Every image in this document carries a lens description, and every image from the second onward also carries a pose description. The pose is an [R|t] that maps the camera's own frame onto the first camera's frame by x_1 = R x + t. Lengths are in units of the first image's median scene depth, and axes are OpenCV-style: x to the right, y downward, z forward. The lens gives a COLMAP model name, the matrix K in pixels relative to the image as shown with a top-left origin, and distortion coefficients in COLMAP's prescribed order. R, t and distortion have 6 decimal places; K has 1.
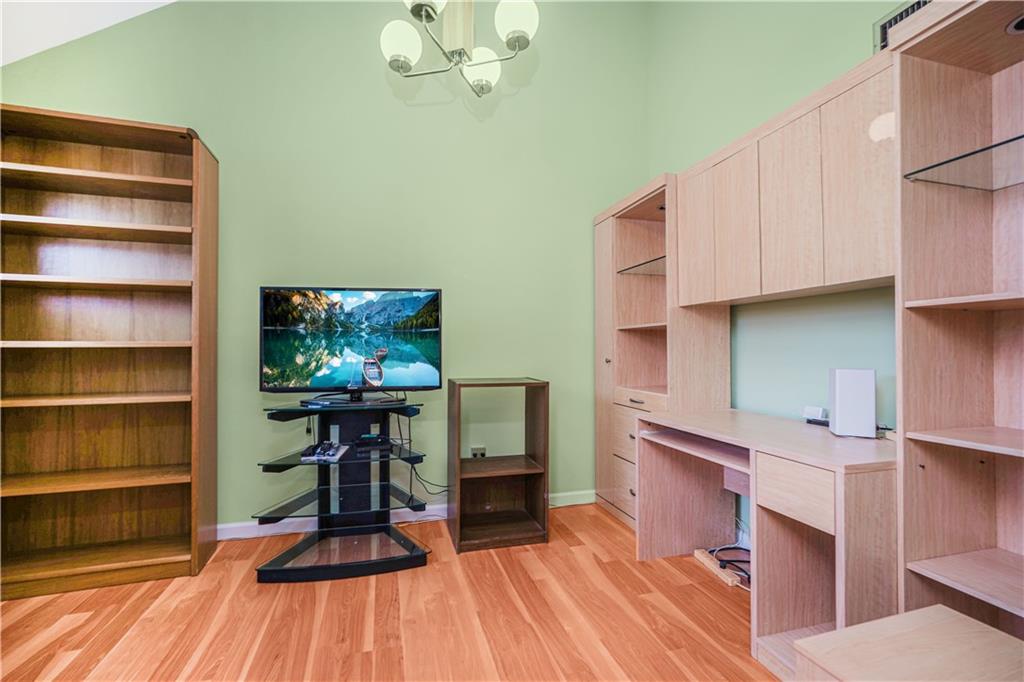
lens RADIAL K [[452.8, 0, 514.4], [0, 452.8, 344.7], [0, 0, 1]] dist [-0.011382, 0.006916]
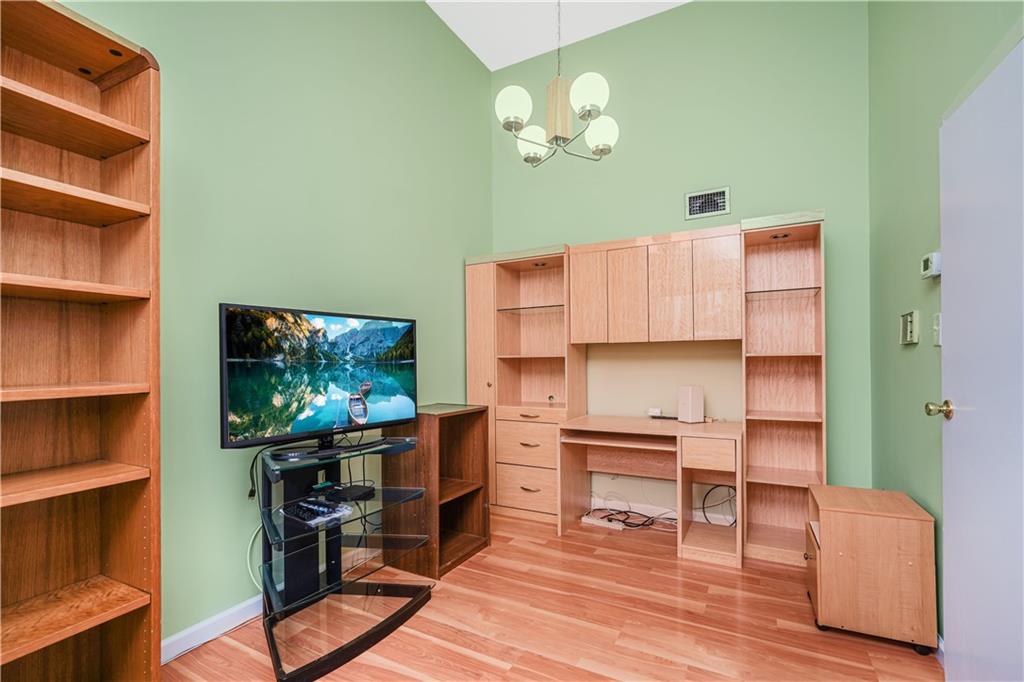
lens RADIAL K [[452.8, 0, 511.6], [0, 452.8, 348.1], [0, 0, 1]] dist [-0.011382, 0.006916]
pose [[0.693184, 0.018881, 0.720514, -0.750971], [-0.005801, 0.999771, -0.020619, -0.043605], [-0.720738, 0.010113, 0.693134, 0.162323]]
